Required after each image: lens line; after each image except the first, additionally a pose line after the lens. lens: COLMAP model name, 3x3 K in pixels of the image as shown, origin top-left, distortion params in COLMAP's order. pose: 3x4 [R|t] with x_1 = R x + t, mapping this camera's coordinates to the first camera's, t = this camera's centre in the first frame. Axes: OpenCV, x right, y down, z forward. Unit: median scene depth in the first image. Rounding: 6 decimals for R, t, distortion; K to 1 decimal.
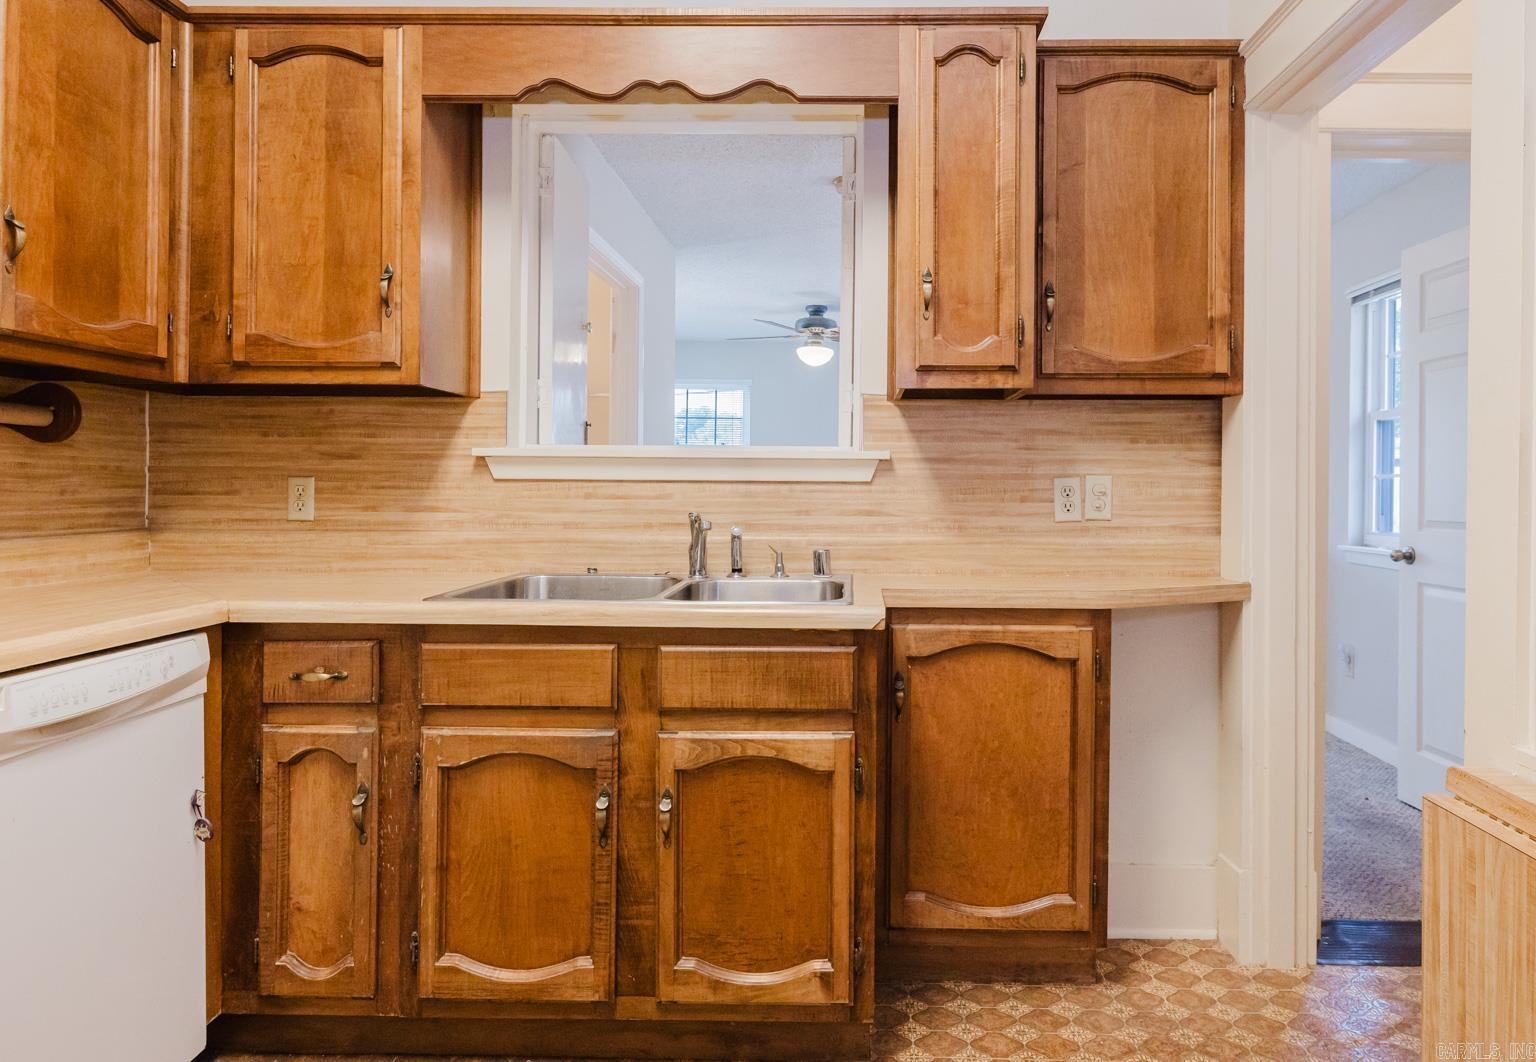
lens RADIAL K [[926.5, 0, 833.3], [0, 926.5, 483.5], [0, 0, 1]] dist [0.001336, -0.000637]
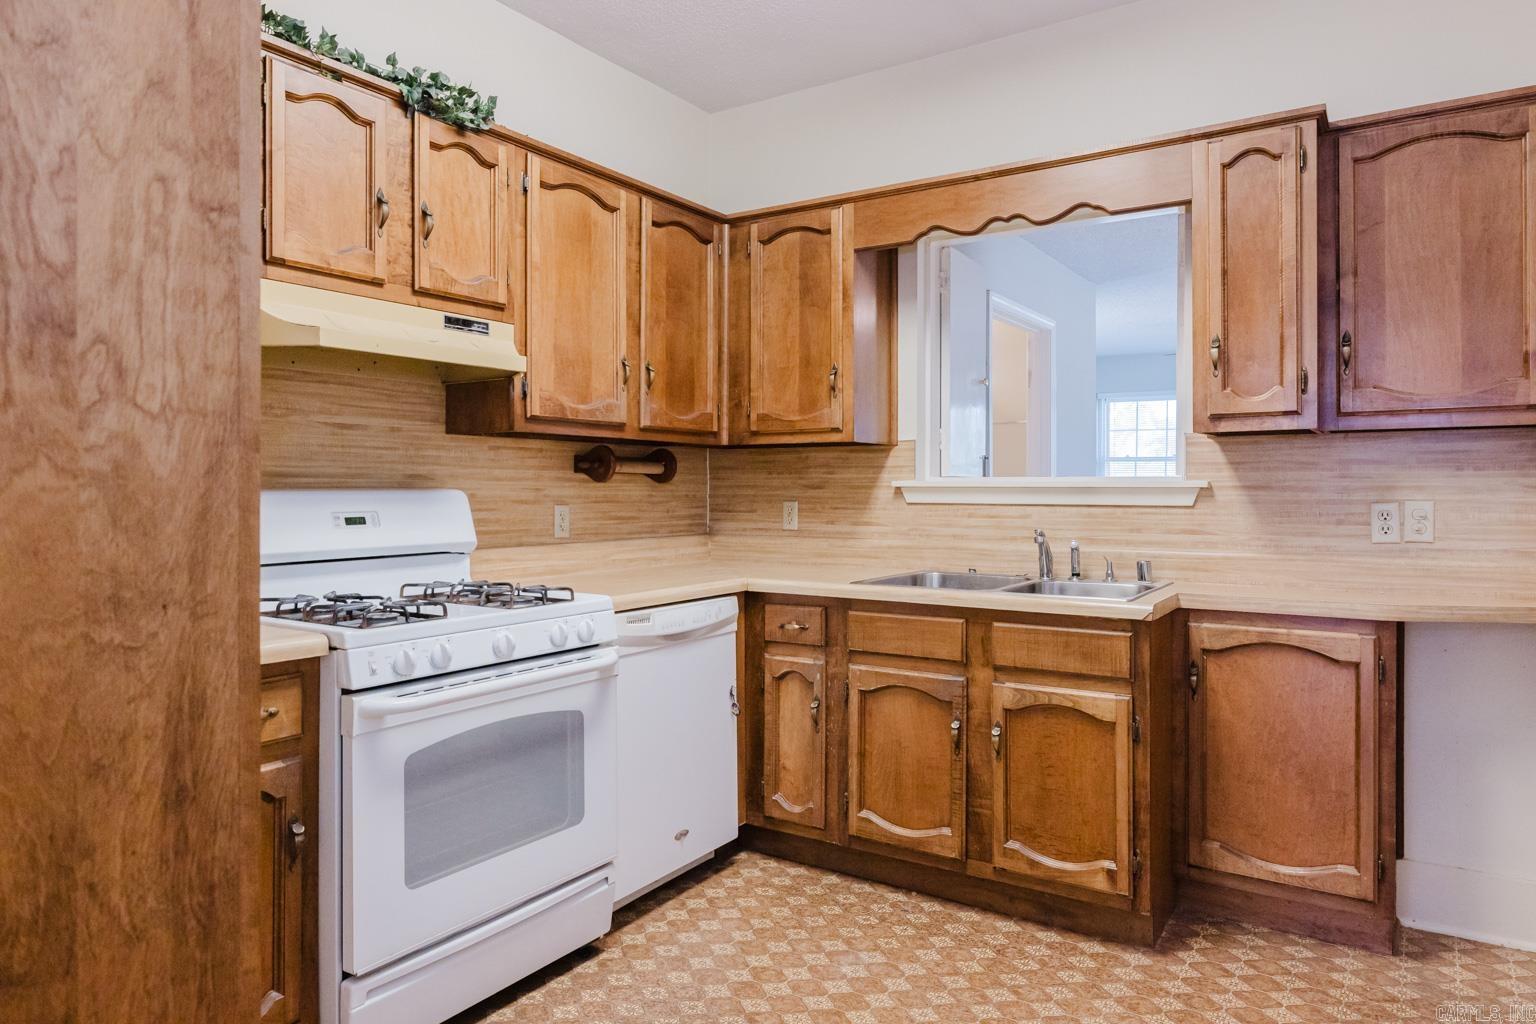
lens RADIAL K [[958.8, 0, 764.6], [0, 958.8, 484.9], [0, 0, 1]] dist [-0.002006, -0.000069]
pose [[0.837981, -0.008832, -0.545629, 0.285455], [0.006176, 0.999958, -0.006701, -0.027446], [0.545665, 0.002245, 0.838000, -0.388882]]
